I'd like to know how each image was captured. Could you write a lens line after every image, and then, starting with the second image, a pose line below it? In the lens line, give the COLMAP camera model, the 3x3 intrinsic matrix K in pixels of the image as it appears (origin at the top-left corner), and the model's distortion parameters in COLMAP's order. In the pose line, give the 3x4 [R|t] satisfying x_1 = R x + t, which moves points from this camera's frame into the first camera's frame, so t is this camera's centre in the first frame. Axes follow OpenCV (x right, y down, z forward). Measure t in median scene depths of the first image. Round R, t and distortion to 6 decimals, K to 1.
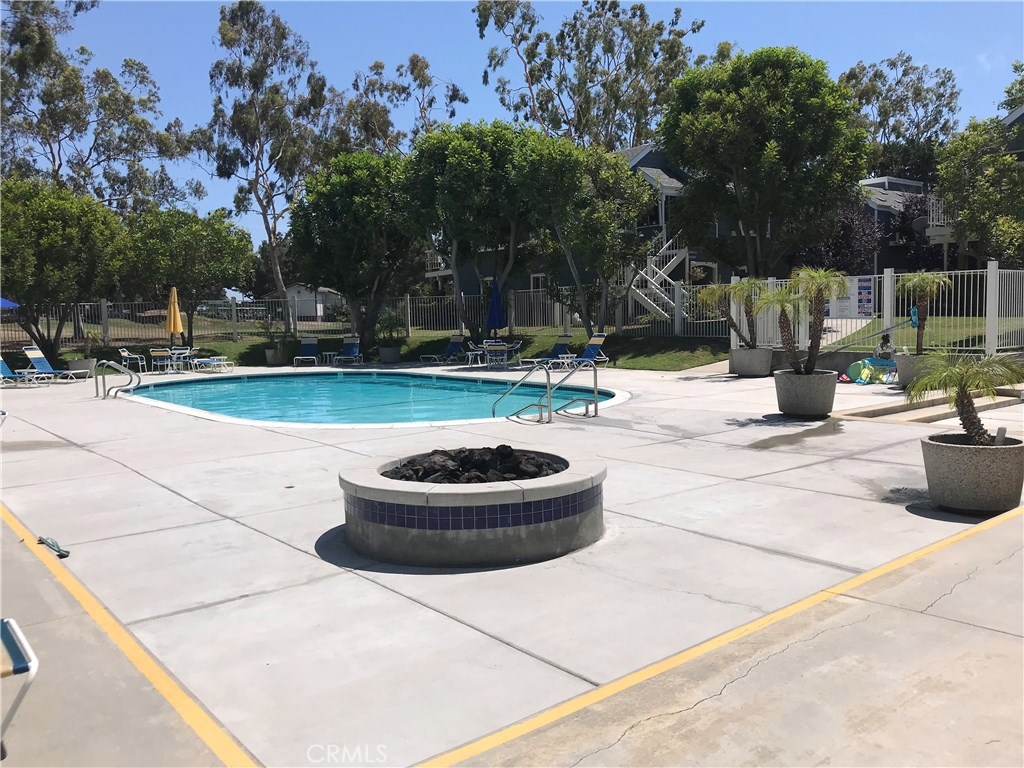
lens RADIAL K [[837.6, 0, 506.1], [0, 837.6, 378.8], [0, 0, 1]] dist [0.013000, -0.004569]
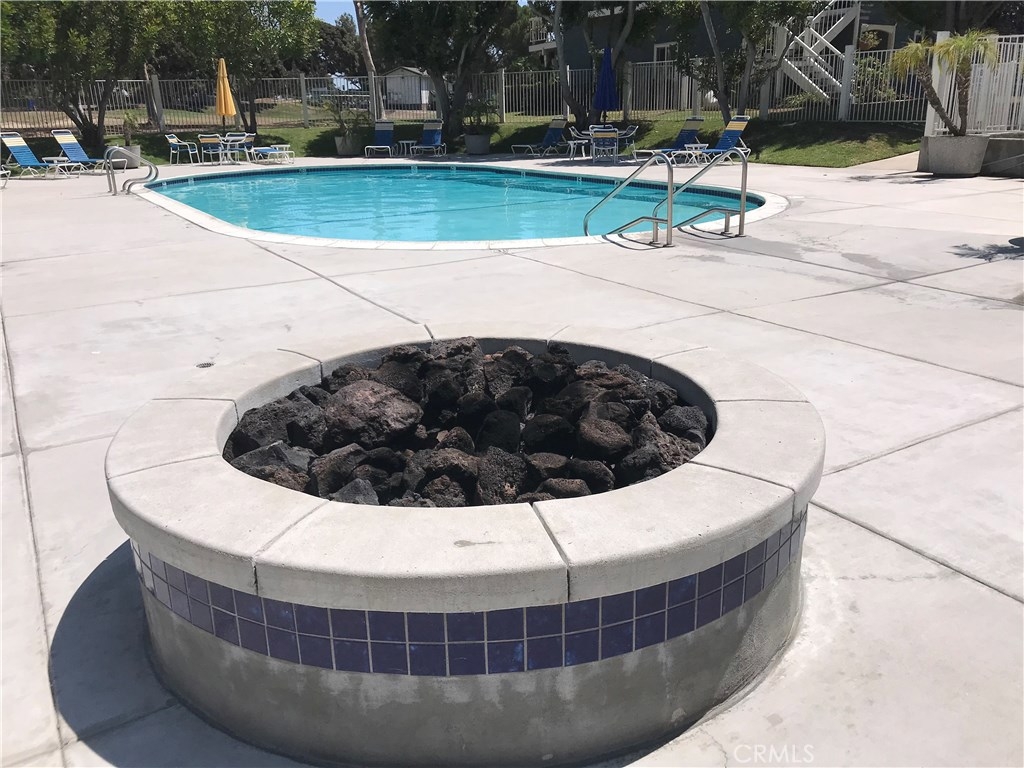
lens RADIAL K [[837.6, 0, 506.1], [0, 837.6, 378.8], [0, 0, 1]] dist [0.013000, -0.004569]
pose [[0.990751, 0.042823, -0.128759, 0.007915], [-0.011150, 0.971380, 0.237267, -0.000445], [0.135235, -0.233637, 0.962873, 0.171448]]
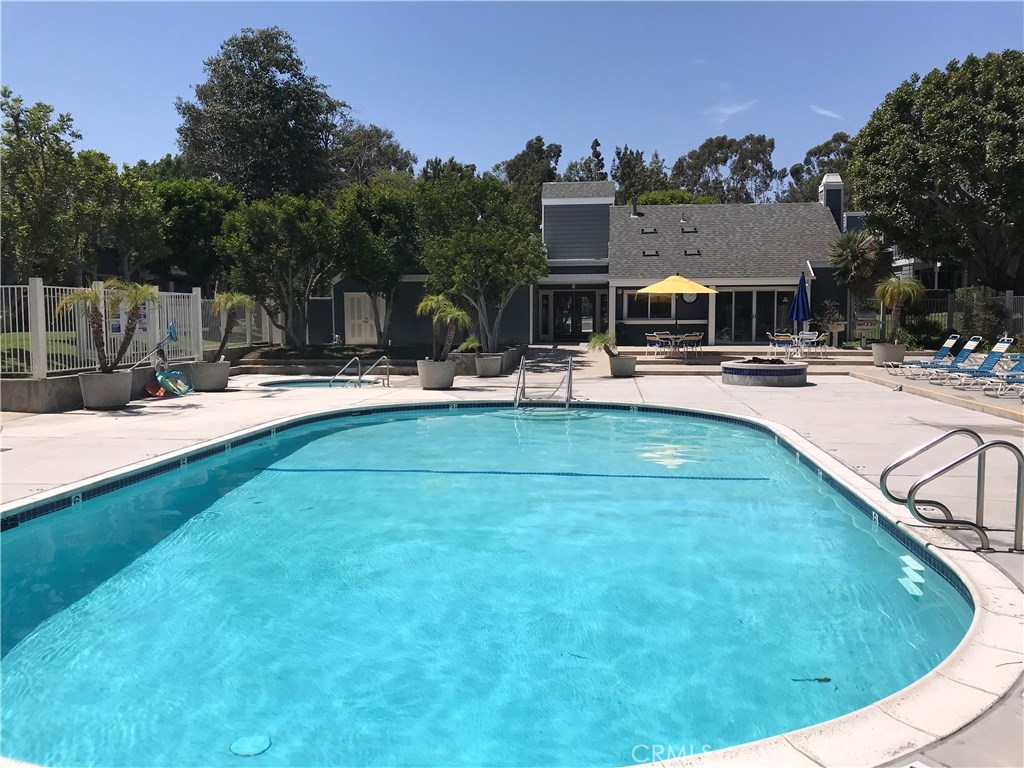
lens RADIAL K [[837.6, 0, 506.1], [0, 837.6, 378.8], [0, 0, 1]] dist [0.013000, -0.004569]
pose [[-0.690615, -0.028068, 0.722678, -0.527547], [0.075342, 0.991018, 0.110489, -0.079993], [-0.719288, 0.130753, -0.682297, 1.176626]]
